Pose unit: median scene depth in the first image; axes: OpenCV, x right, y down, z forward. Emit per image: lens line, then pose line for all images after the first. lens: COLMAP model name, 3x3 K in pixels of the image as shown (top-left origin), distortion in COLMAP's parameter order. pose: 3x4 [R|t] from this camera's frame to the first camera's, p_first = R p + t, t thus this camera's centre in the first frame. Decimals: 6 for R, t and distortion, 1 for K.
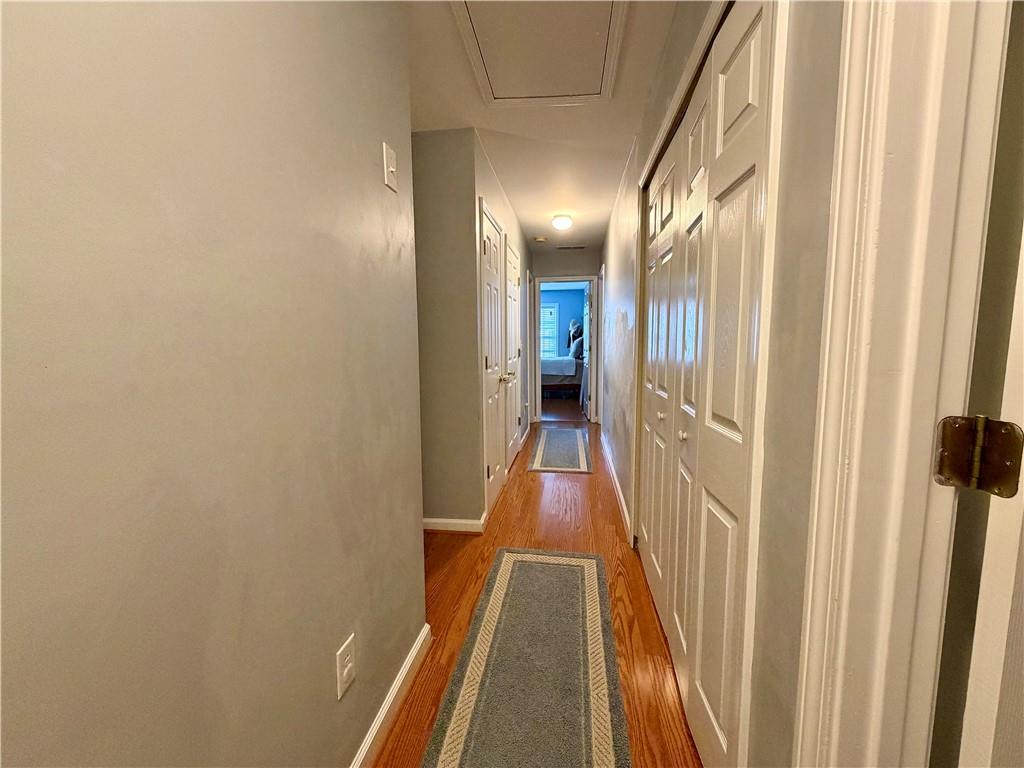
lens RADIAL K [[409.9, 0, 514.7], [0, 409.9, 383.6], [0, 0, 1]] dist [0.001375, -0.000512]
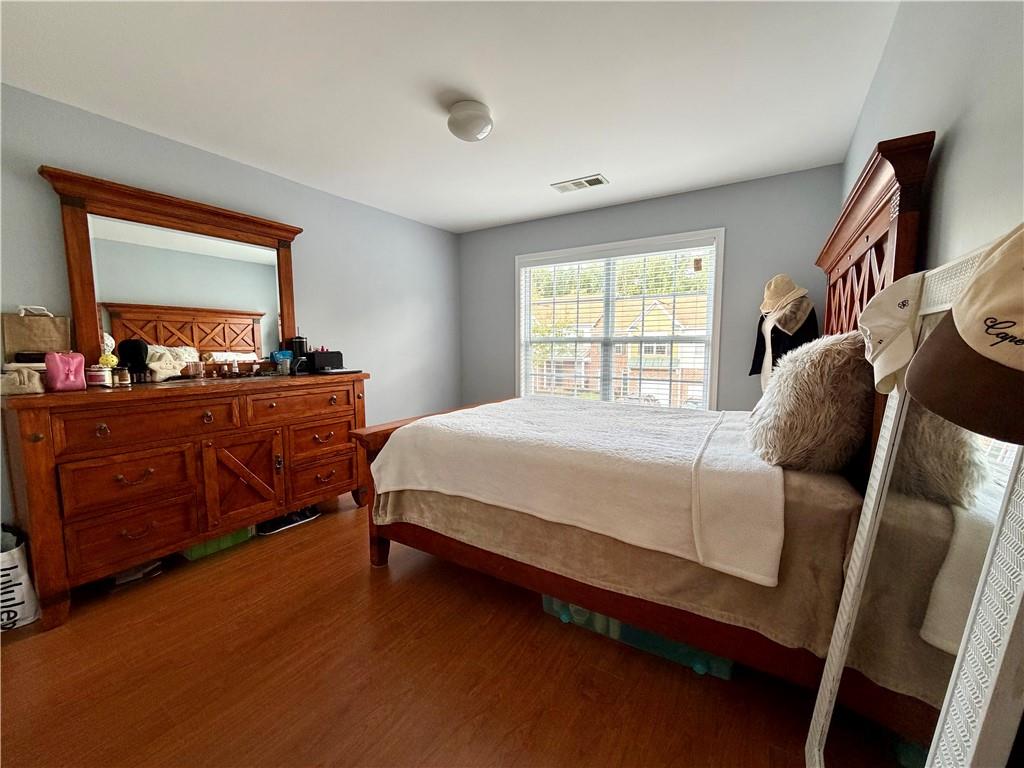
lens RADIAL K [[409.9, 0, 509.3], [0, 409.9, 383.3], [0, 0, 1]] dist [0.001375, -0.000512]
pose [[0.908320, 0.047965, -0.415517, 0.106800], [-0.050205, 0.998724, 0.005539, -0.083350], [0.415253, 0.015830, 0.909568, 0.750616]]
